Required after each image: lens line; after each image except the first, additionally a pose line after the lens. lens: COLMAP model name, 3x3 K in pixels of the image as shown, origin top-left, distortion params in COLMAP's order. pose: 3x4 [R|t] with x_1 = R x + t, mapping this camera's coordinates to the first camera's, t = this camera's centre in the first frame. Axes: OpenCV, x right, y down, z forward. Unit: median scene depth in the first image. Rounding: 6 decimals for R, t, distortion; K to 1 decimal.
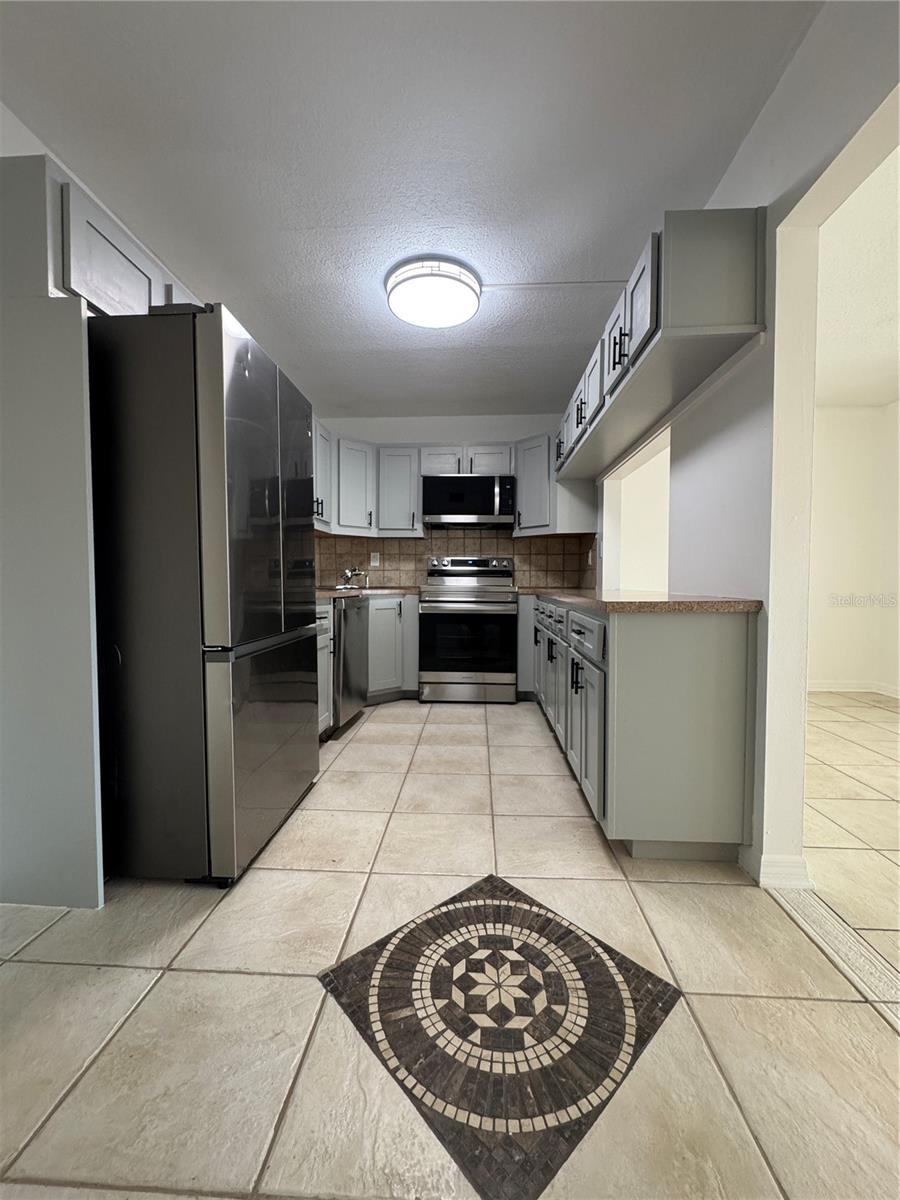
lens RADIAL K [[480.0, 0, 450.5], [0, 480.0, 601.5], [0, 0, 1]] dist [-0.002241, 0.000196]
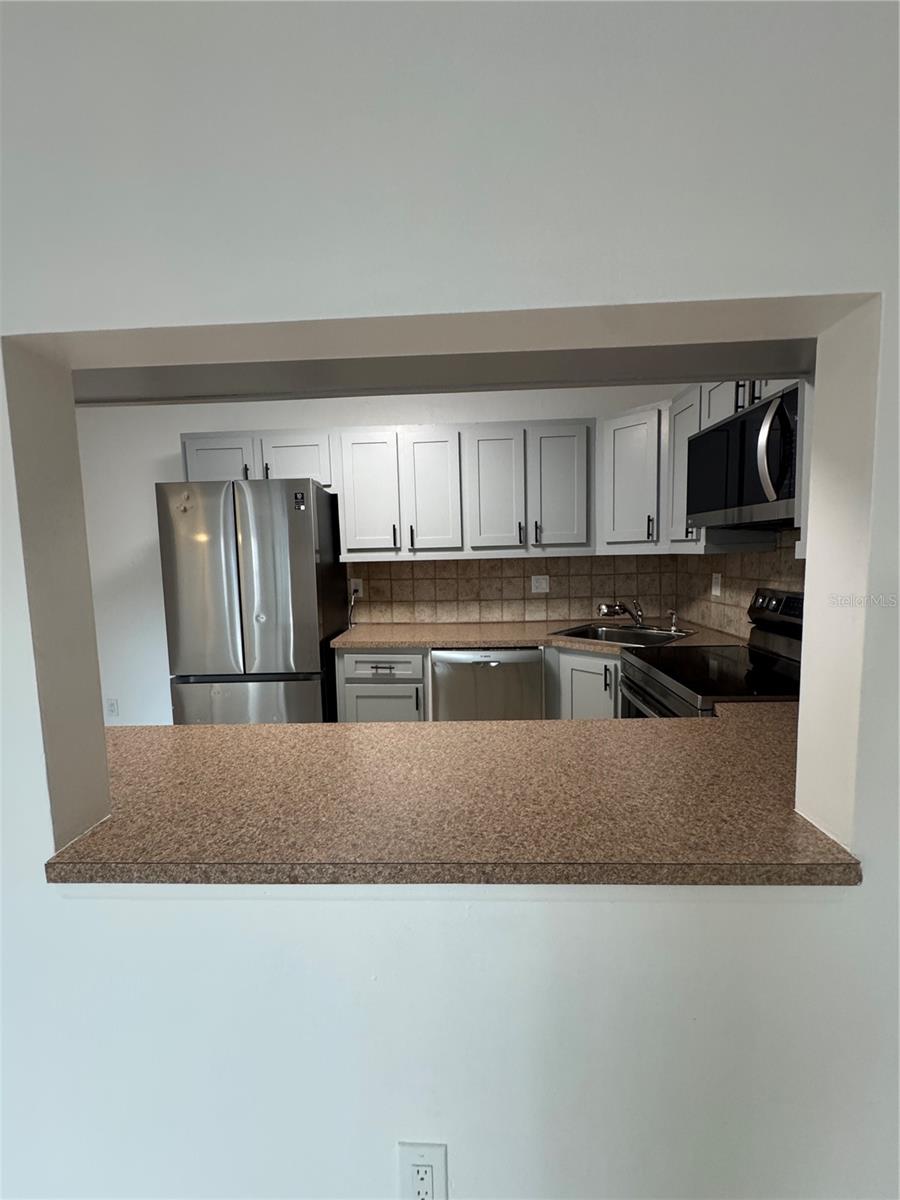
lens RADIAL K [[480.0, 0, 450.5], [0, 480.0, 601.5], [0, 0, 1]] dist [-0.002241, 0.000196]
pose [[0.024112, 0.096190, -0.995071, 1.469591], [-0.014104, 0.995294, 0.095870, -0.408135], [0.999610, 0.011723, 0.025356, 2.233780]]
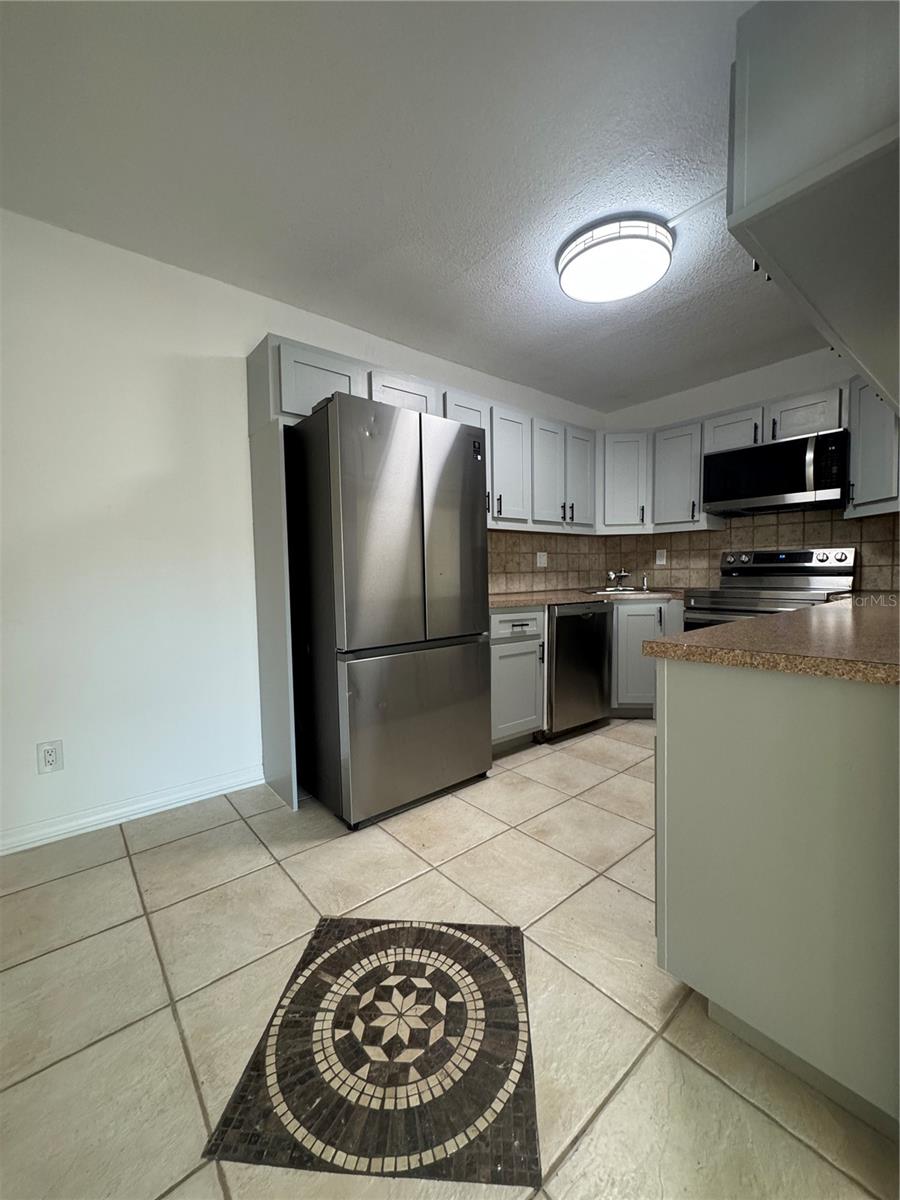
lens RADIAL K [[480.0, 0, 450.5], [0, 480.0, 601.5], [0, 0, 1]] dist [-0.002241, 0.000196]
pose [[0.679420, 0.029446, -0.733159, 0.796793], [-0.011191, 0.999494, 0.029772, -0.094086], [0.733664, -0.012023, 0.679406, 0.358225]]
